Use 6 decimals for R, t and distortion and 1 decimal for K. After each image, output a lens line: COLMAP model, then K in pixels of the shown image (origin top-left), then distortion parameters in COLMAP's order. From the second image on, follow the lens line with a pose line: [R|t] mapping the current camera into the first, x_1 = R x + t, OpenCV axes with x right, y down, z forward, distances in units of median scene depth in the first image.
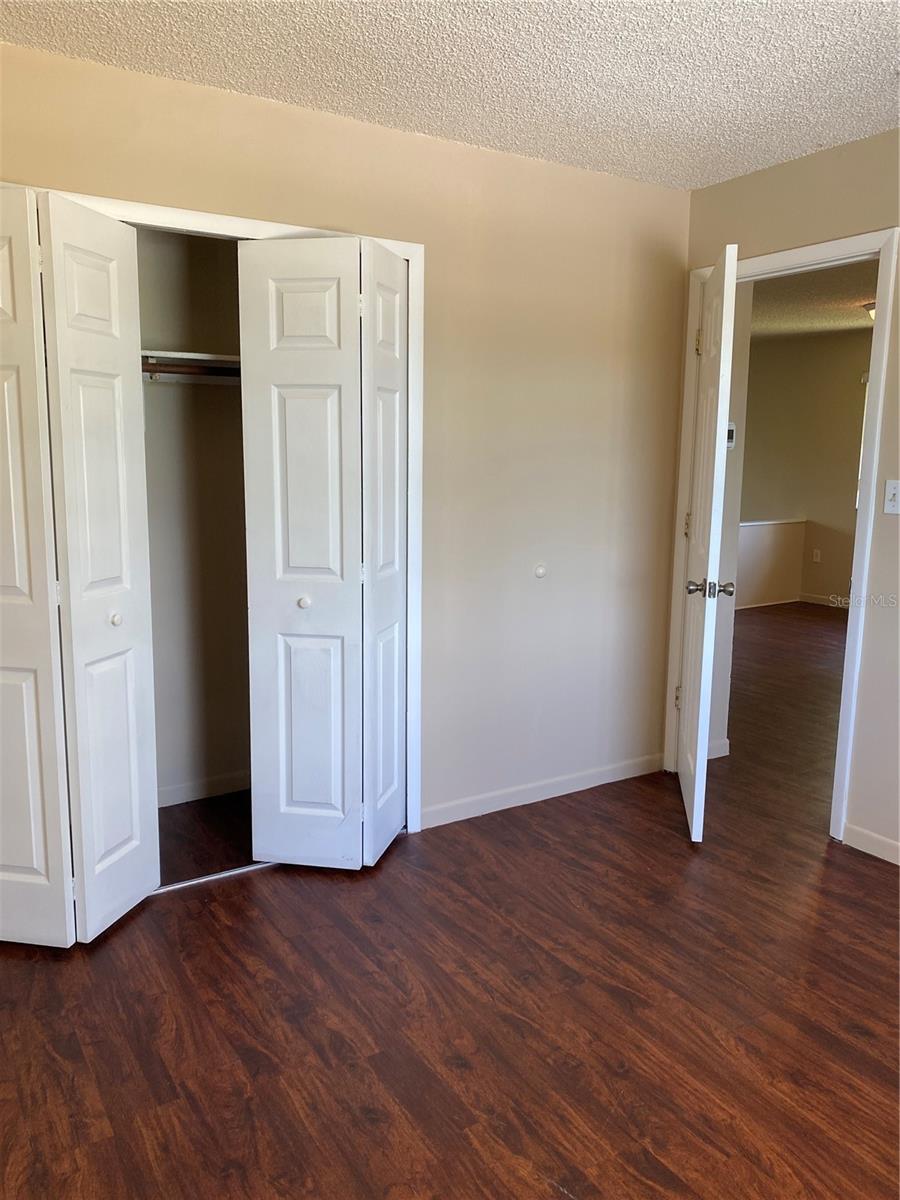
lens RADIAL K [[897.7, 0, 449.5], [0, 897.7, 599.0], [0, 0, 1]] dist [0.025640, -0.027403]
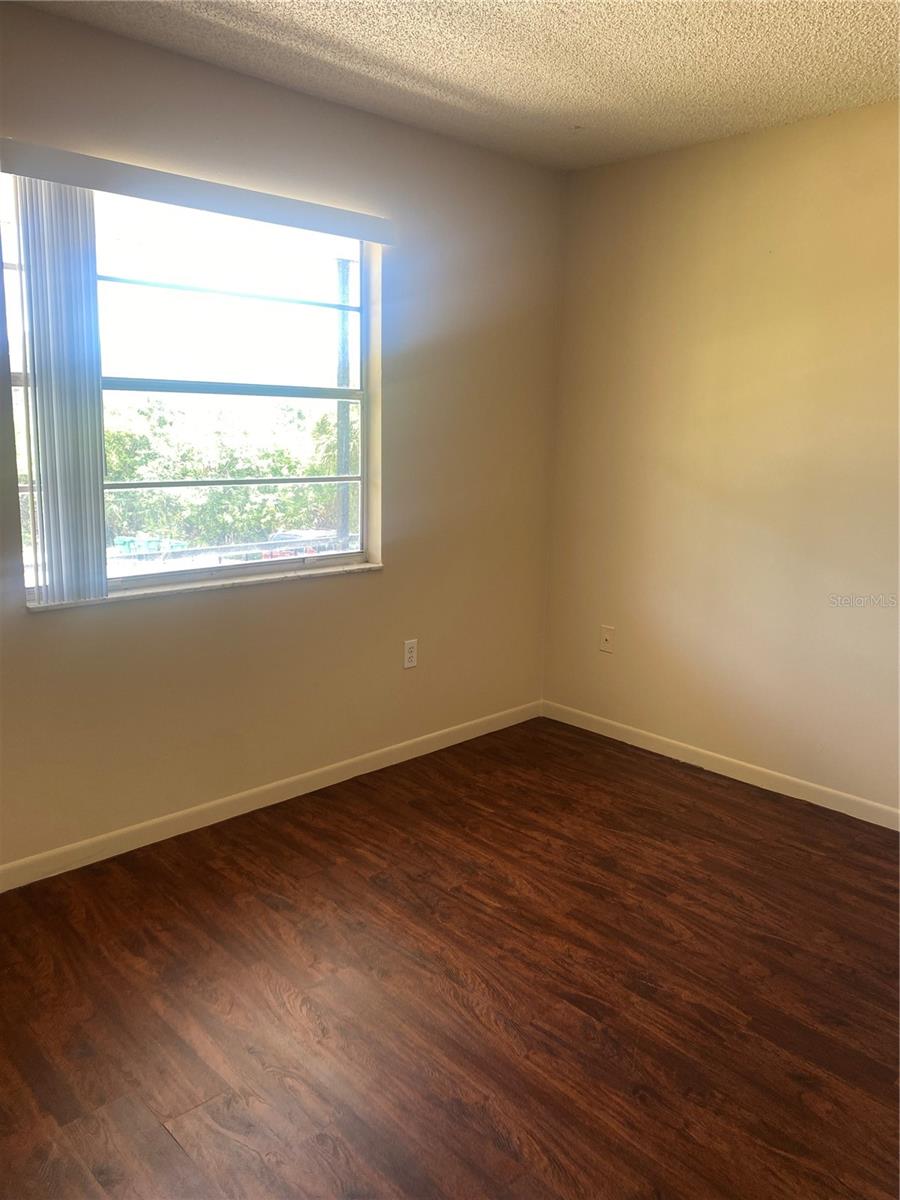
lens RADIAL K [[897.7, 0, 449.3], [0, 897.7, 598.1], [0, 0, 1]] dist [0.025640, -0.027403]
pose [[-0.979134, 0.011072, -0.202914, 0.610069], [-0.059121, 0.939803, 0.336564, -0.273947], [0.194426, 0.341538, -0.919538, 1.768924]]
